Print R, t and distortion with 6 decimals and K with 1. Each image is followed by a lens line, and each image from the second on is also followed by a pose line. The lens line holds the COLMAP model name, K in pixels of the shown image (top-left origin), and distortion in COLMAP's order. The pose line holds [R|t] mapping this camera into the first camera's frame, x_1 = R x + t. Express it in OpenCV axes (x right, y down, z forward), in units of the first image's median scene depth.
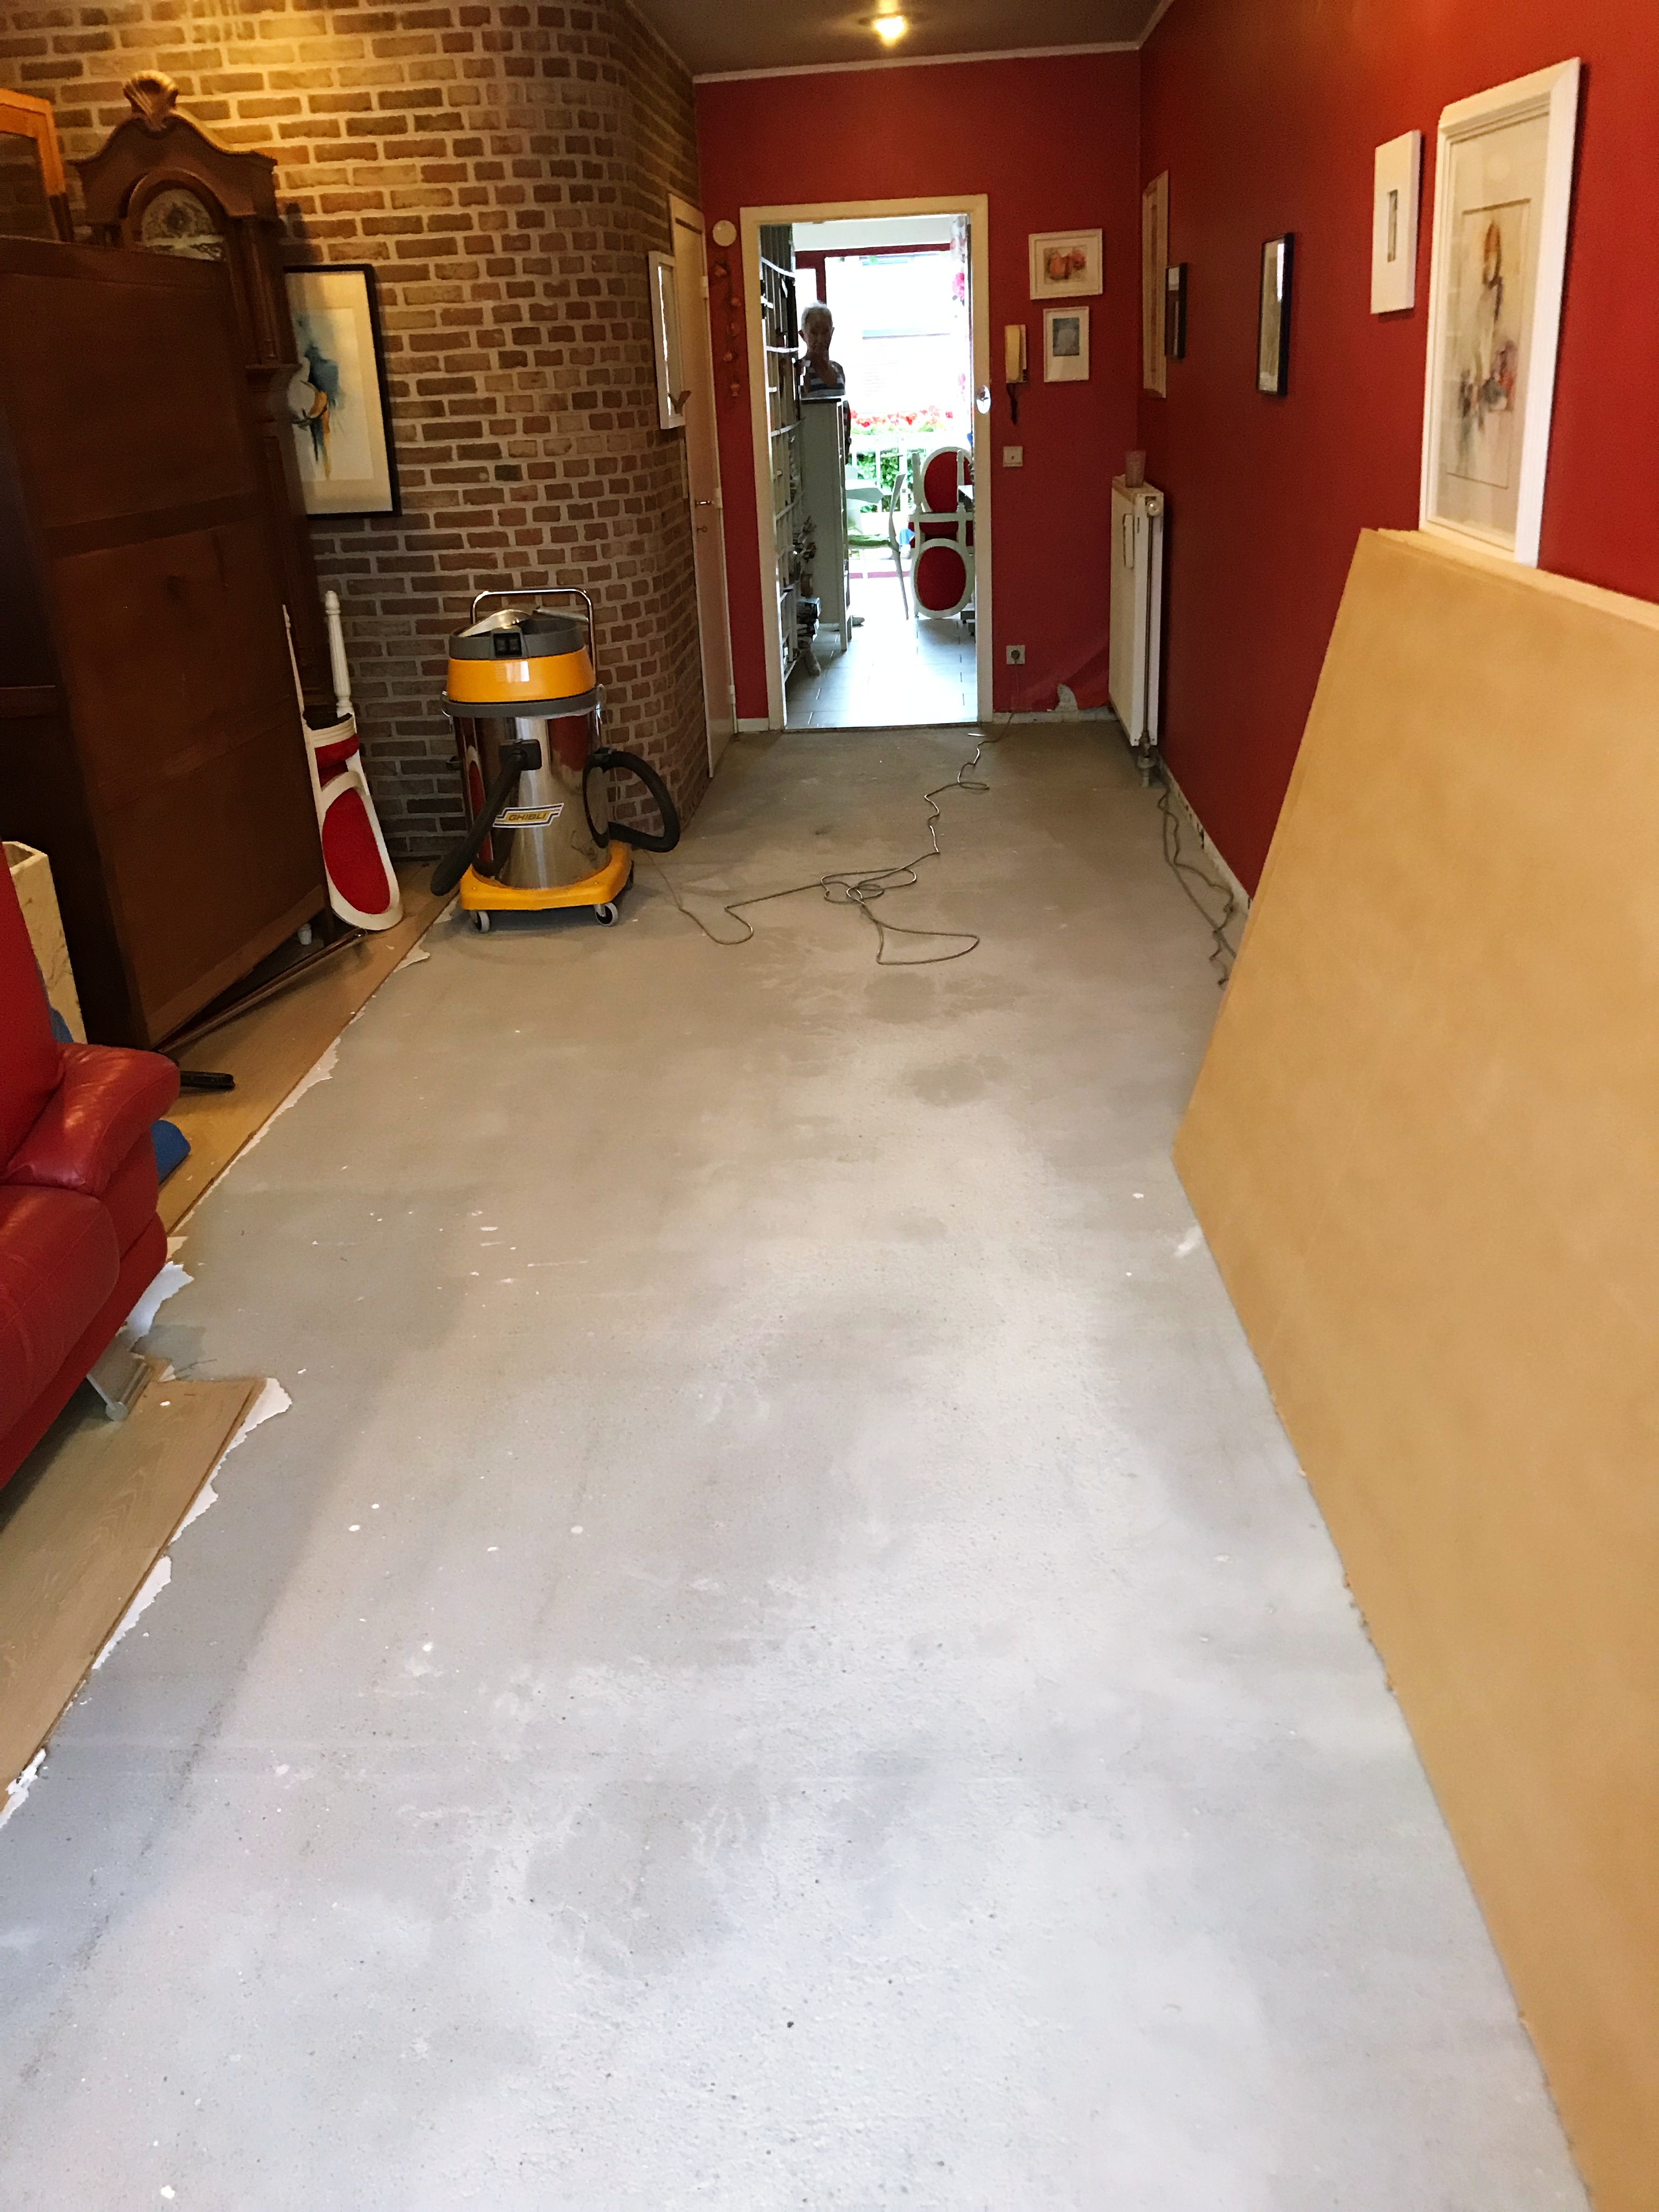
lens RADIAL K [[1875.4, 0, 820.9], [0, 1875.4, 1097.4], [0, 0, 1]] dist [0.037271, 0.013115]
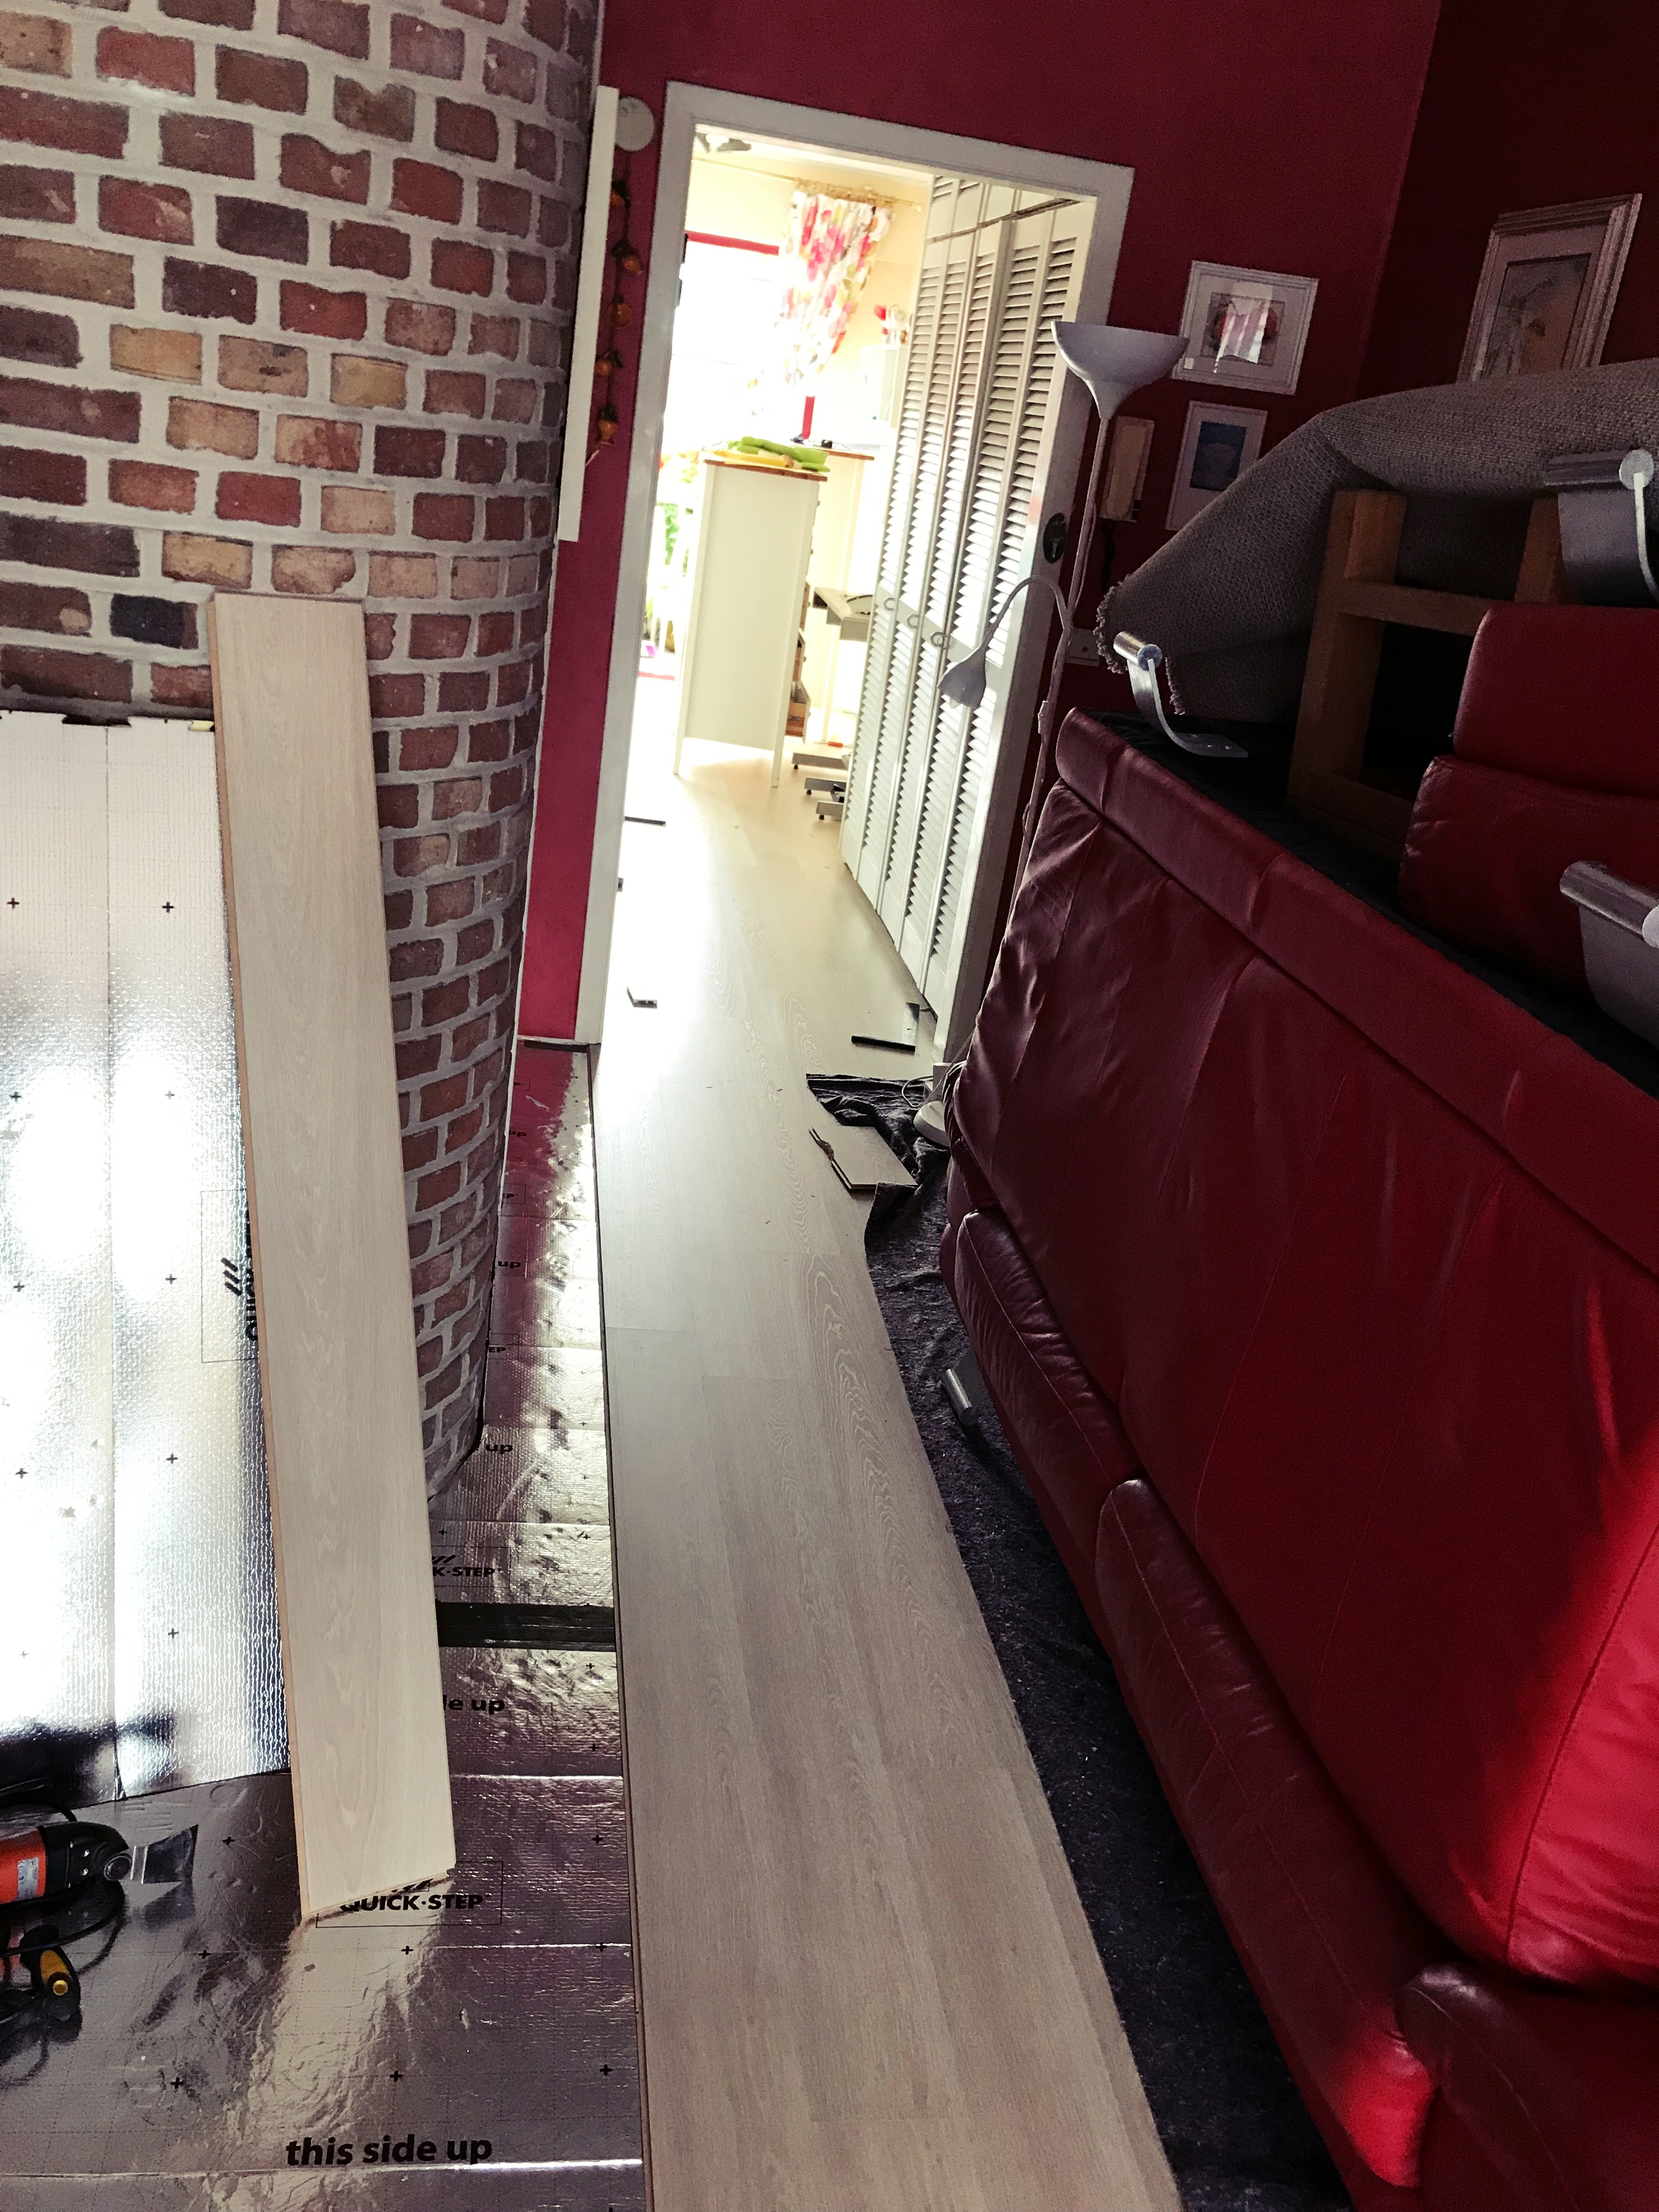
lens RADIAL K [[1875.4, 0, 832.4], [0, 1875.4, 1117.8], [0, 0, 1]] dist [0.037271, 0.013115]
pose [[0.966018, 0.113712, 0.232118, -0.118192], [-0.114368, 0.993381, -0.010677, -0.255757], [-0.231795, -0.016232, 0.972629, 0.649202]]
